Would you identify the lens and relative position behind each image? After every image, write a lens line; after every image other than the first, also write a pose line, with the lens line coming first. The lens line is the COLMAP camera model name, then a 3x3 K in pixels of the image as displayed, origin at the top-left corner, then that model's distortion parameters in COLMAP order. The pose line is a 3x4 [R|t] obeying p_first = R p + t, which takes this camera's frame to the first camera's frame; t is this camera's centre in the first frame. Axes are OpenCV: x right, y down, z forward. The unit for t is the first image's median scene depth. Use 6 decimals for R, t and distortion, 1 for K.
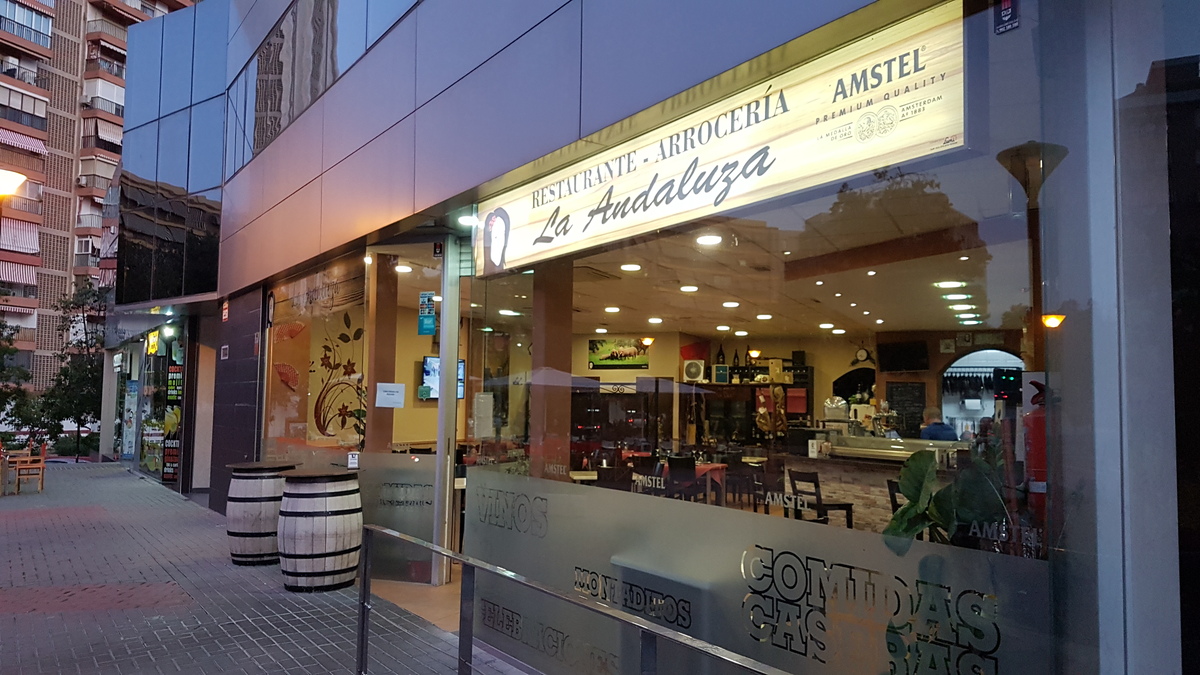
lens RADIAL K [[944.7, 0, 600.0], [0, 944.7, 337.5], [0, 0, 1]] dist [0.279587, -0.000549]
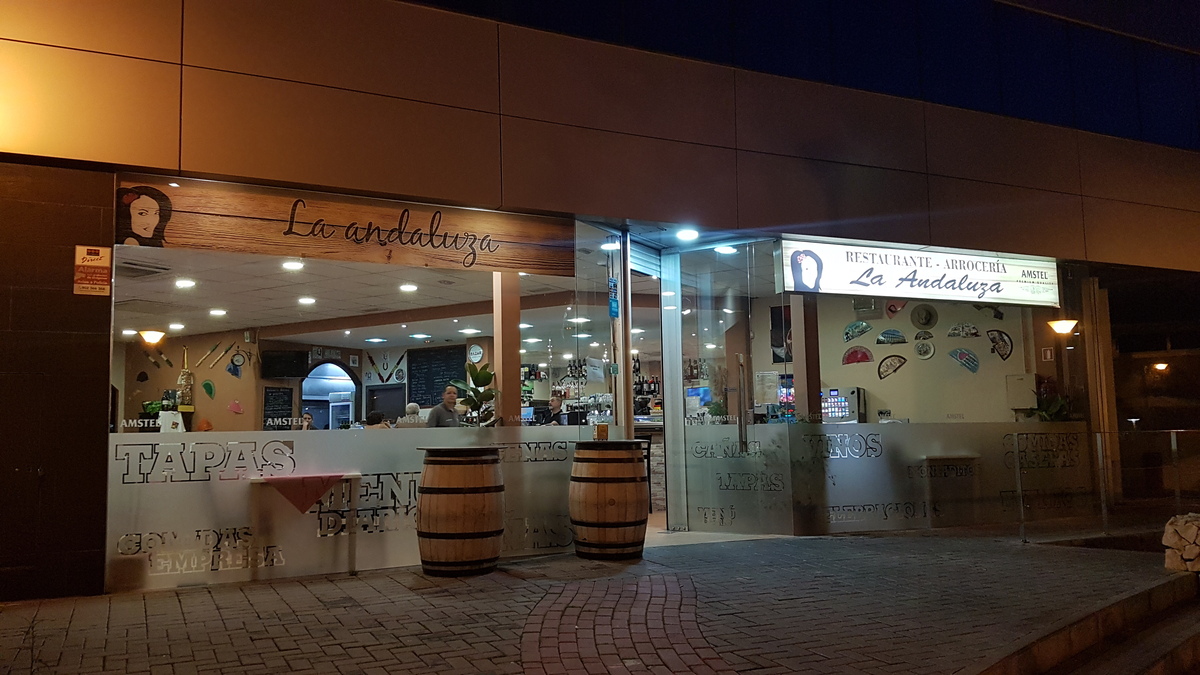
lens RADIAL K [[932.1, 0, 600.0], [0, 932.1, 337.5], [0, 0, 1]] dist [0.004303, -0.000477]
pose [[0.112485, 0.091405, 0.989440, -1.966313], [-0.047231, 0.995126, -0.086561, 0.177770], [-0.992530, -0.036996, 0.116254, 1.431899]]
